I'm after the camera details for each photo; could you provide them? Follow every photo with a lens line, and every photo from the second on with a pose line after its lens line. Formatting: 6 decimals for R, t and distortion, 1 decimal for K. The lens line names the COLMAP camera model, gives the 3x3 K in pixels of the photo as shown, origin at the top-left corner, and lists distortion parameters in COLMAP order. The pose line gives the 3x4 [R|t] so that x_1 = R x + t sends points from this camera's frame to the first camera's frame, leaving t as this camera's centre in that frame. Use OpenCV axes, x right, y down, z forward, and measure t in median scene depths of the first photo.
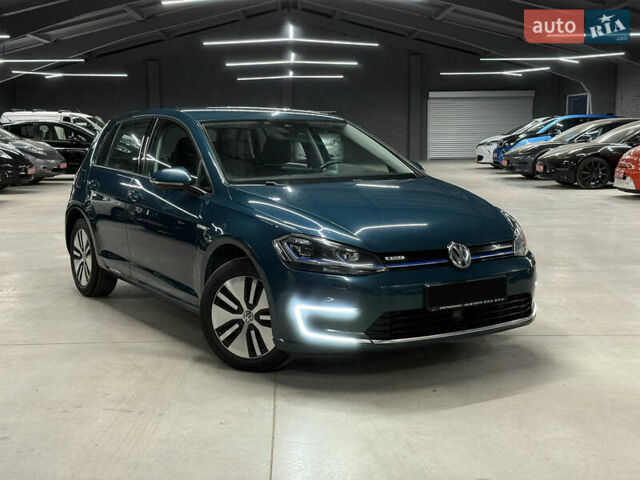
lens RADIAL K [[890.5, 0, 318.8], [0, 890.5, 233.8], [0, 0, 1]] dist [0.103897, 0.000000]
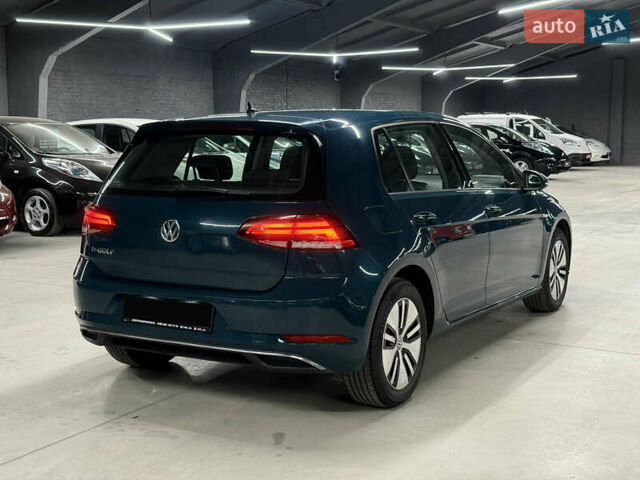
lens RADIAL K [[890.5, 0, 319.5], [0, 890.5, 242.7], [0, 0, 1]] dist [0.103897, 0.000000]
pose [[0.834900, 0.066505, -0.546370, 0.164061], [-0.060090, 0.997753, 0.029625, -0.006101], [0.547112, 0.008097, 0.837020, 0.009496]]
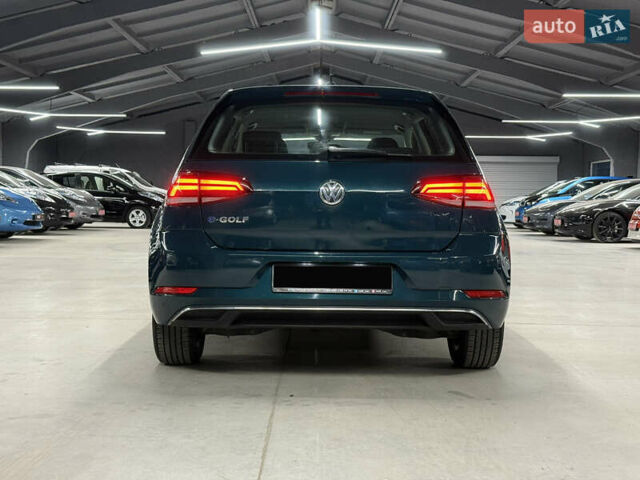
lens RADIAL K [[890.5, 0, 321.5], [0, 890.5, 229.1], [0, 0, 1]] dist [0.103897, 0.000000]
pose [[0.999279, 0.020941, -0.031663, 0.007084], [-0.023534, 0.996200, -0.083858, 0.028208], [0.029786, 0.084543, 0.995975, -0.038859]]
